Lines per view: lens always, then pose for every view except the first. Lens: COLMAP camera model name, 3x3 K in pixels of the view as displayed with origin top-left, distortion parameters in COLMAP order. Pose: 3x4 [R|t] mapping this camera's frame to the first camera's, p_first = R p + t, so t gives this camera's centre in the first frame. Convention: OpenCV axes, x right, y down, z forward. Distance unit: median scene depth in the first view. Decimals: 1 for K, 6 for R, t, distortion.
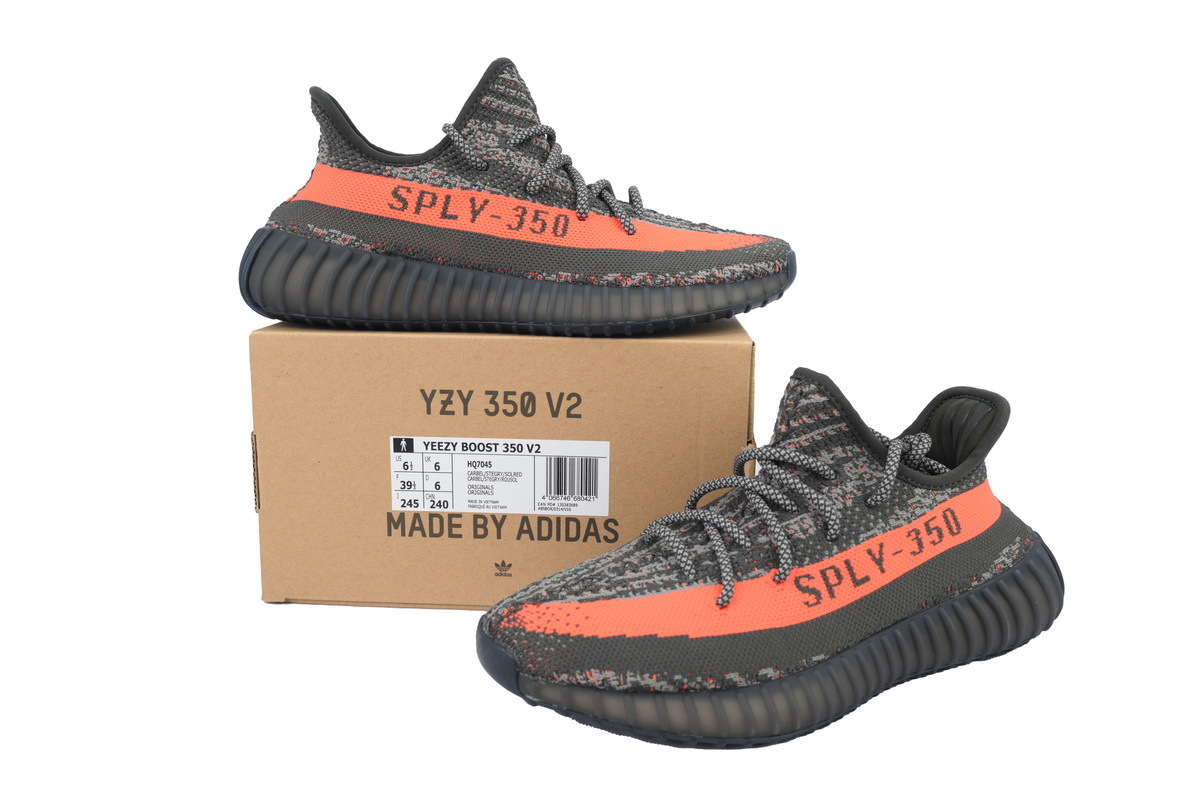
lens RADIAL K [[1016.6, 0, 600.0], [0, 1016.6, 400.0], [0, 0, 1]] dist [0.104773, 0.001470]
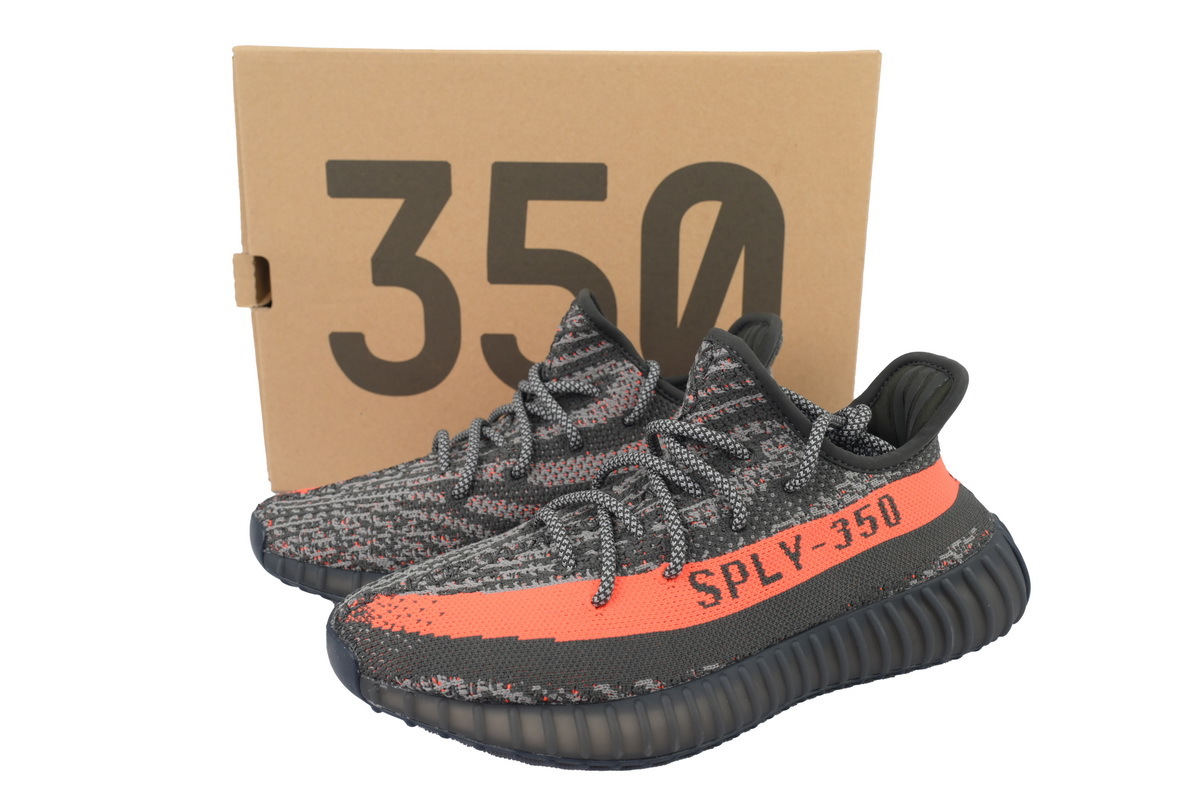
lens RADIAL K [[1016.6, 0, 600.0], [0, 1016.6, 400.0], [0, 0, 1]] dist [0.104773, 0.001470]
pose [[0.997774, 0.024854, -0.061880, 0.161826], [-0.021244, 0.998071, 0.058338, -0.020061], [0.063211, -0.056894, 0.996377, 0.146598]]
